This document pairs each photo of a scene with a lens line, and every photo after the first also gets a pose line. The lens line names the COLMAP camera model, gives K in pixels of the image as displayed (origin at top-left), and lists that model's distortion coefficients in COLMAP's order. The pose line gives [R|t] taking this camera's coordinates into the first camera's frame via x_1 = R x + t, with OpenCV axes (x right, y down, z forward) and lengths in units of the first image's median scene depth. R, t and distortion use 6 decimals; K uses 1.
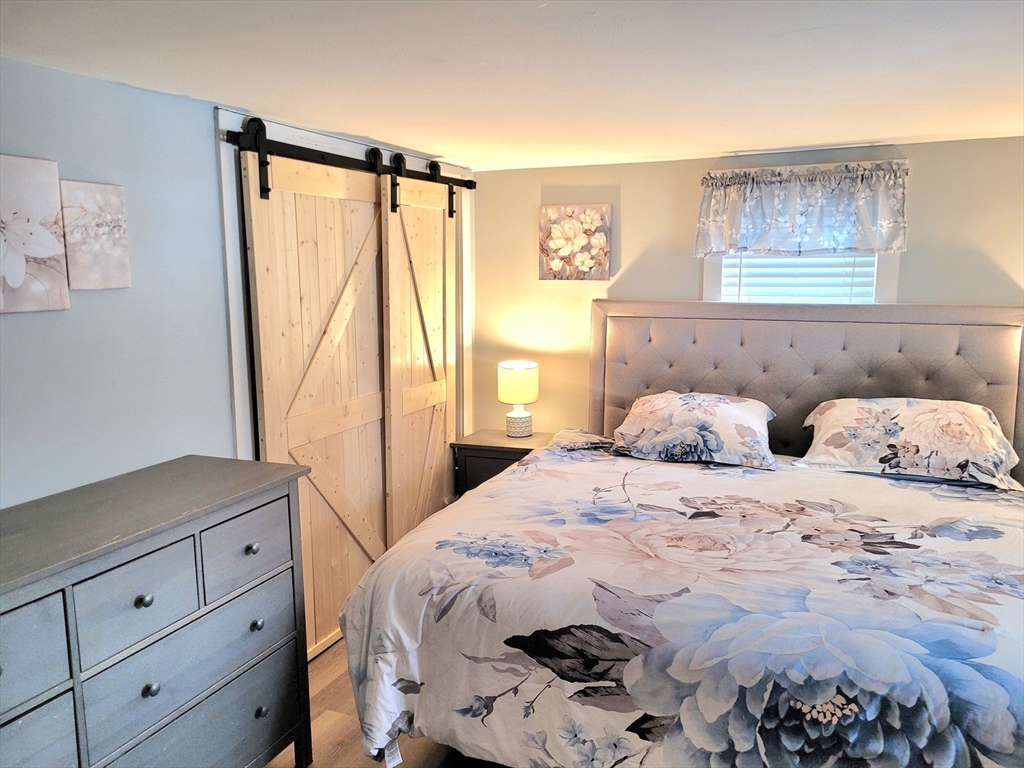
lens RADIAL K [[770.7, 0, 501.8], [0, 770.7, 374.4], [0, 0, 1]] dist [0.061452, -0.053547]
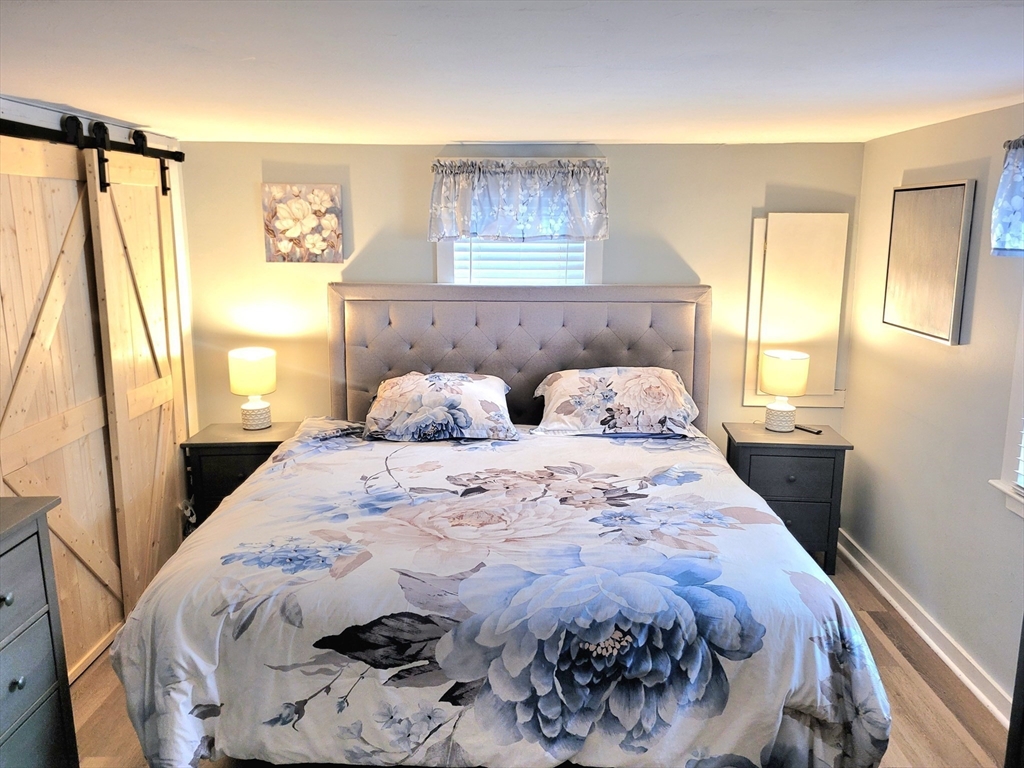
lens RADIAL K [[794.2, 0, 501.7], [0, 794.2, 380.2], [0, 0, 1]] dist [0.066945, -0.062385]
pose [[0.917700, -0.072556, 0.390591, -0.114544], [0.050596, 0.996520, 0.066238, -0.040728], [-0.394038, -0.041025, 0.918178, -0.028803]]
